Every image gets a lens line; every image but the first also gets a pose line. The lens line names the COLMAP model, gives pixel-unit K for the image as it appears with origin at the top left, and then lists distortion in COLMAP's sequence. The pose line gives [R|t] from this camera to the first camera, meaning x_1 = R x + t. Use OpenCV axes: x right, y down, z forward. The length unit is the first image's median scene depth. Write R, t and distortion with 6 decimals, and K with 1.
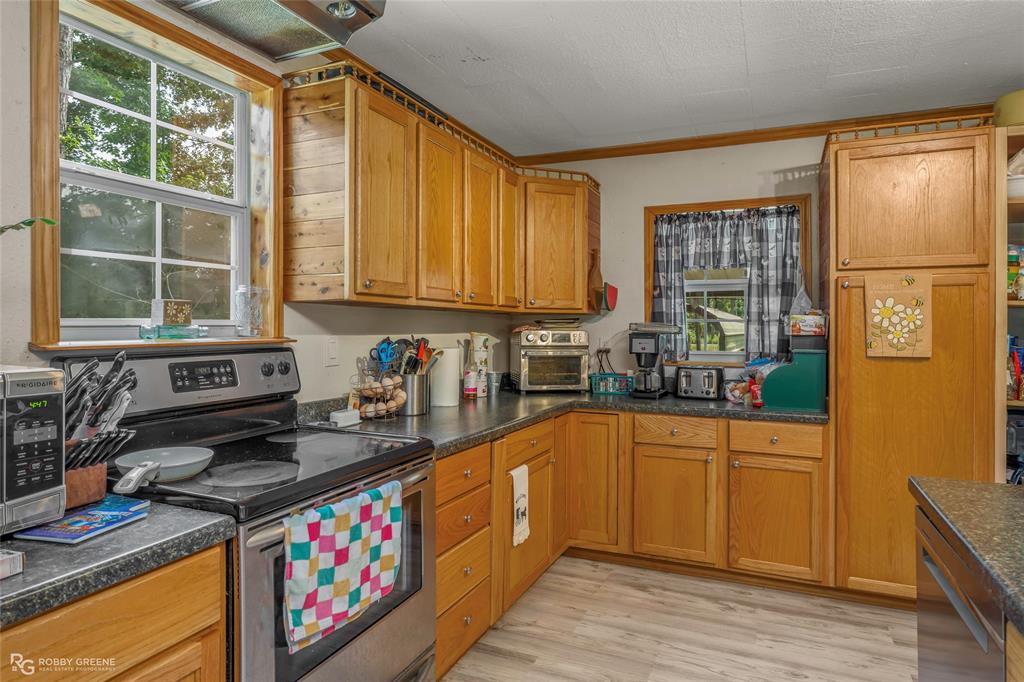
lens RADIAL K [[606.5, 0, 510.0], [0, 606.5, 334.6], [0, 0, 1]] dist [-0.004696, 0.000058]
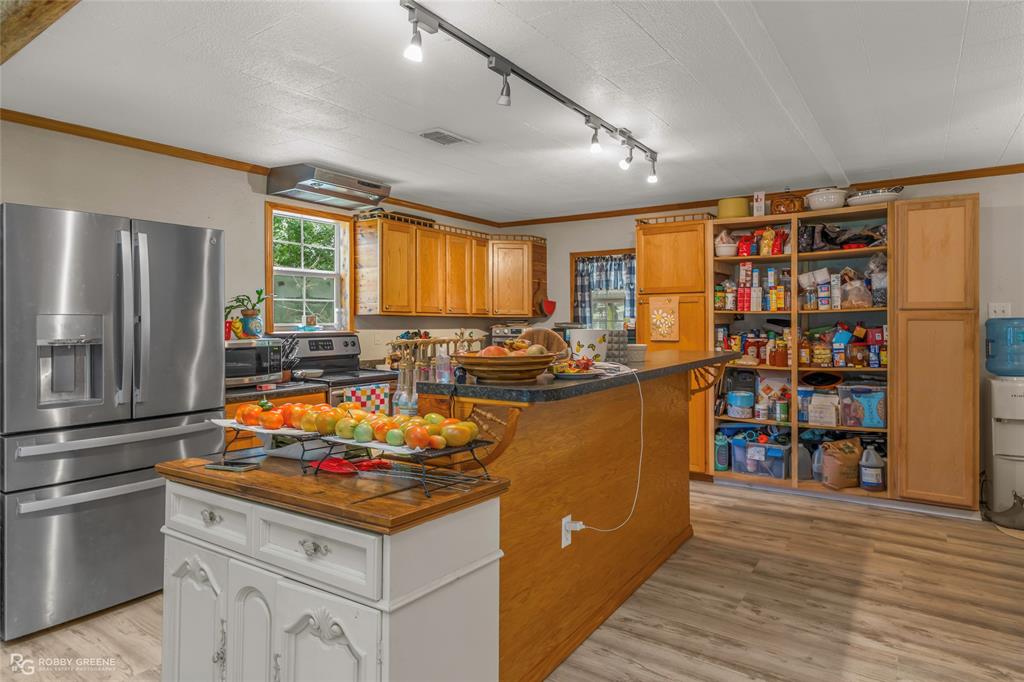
lens RADIAL K [[606.5, 0, 508.3], [0, 606.5, 332.1], [0, 0, 1]] dist [-0.004696, 0.000058]
pose [[0.983424, -0.002126, -0.181309, 0.608424], [0.002138, 0.999998, -0.000126, 0.011614], [0.181309, -0.000264, 0.983426, -1.133997]]
